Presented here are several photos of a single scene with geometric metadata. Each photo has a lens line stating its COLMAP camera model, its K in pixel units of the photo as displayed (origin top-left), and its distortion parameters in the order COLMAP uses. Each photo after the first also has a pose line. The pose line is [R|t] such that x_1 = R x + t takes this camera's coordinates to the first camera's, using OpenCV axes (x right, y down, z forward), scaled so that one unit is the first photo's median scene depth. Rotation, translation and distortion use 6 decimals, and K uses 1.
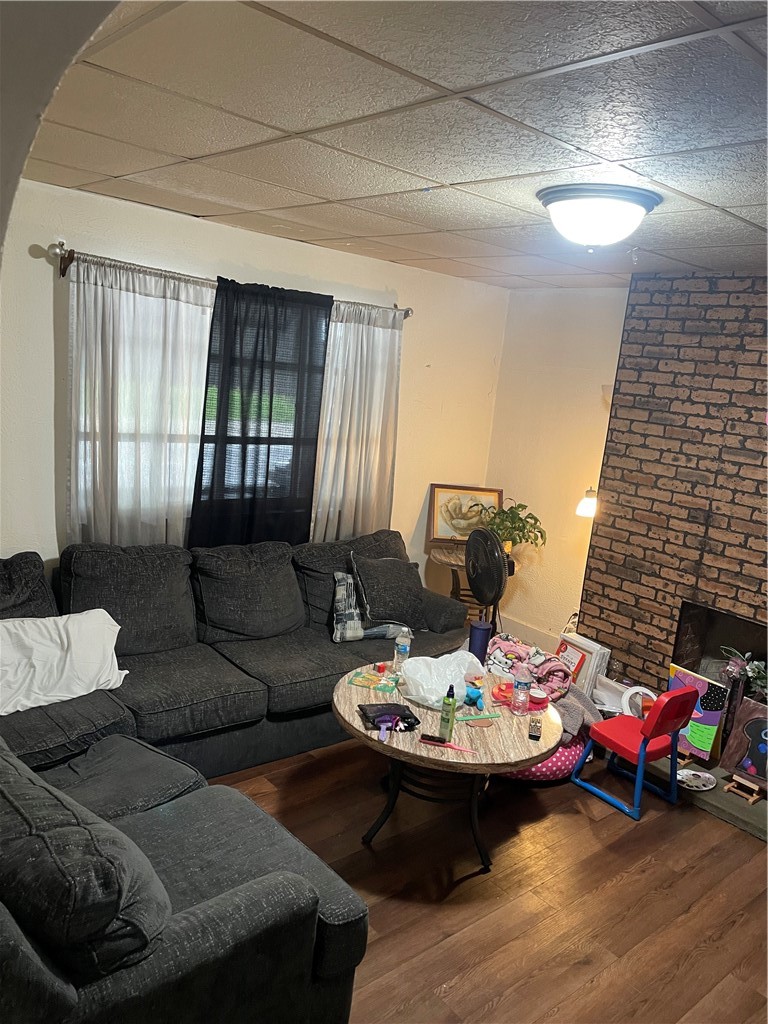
lens RADIAL K [[783.4, 0, 382.8], [0, 783.4, 509.4], [0, 0, 1]] dist [0.078282, -0.097186]
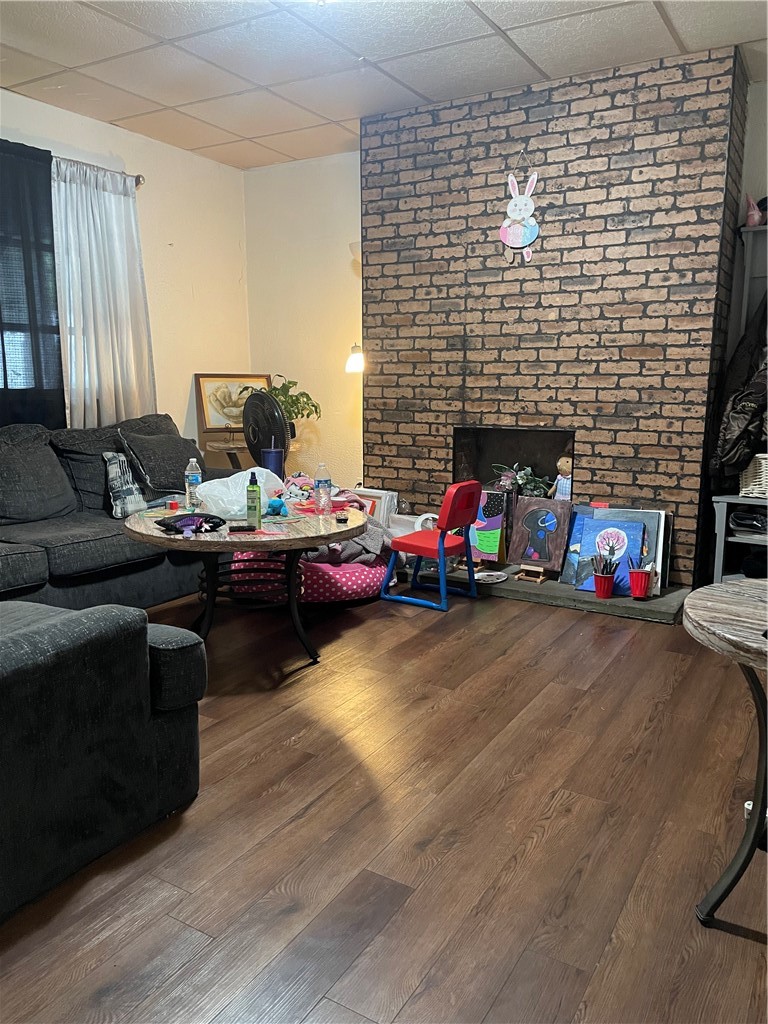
lens RADIAL K [[783.4, 0, 387.6], [0, 783.4, 512.8], [0, 0, 1]] dist [0.078282, -0.097186]
pose [[0.943037, -0.152821, 0.295510, -0.034829], [0.153217, 0.987948, 0.021962, 0.199061], [-0.295305, 0.024566, 0.955087, 0.024754]]
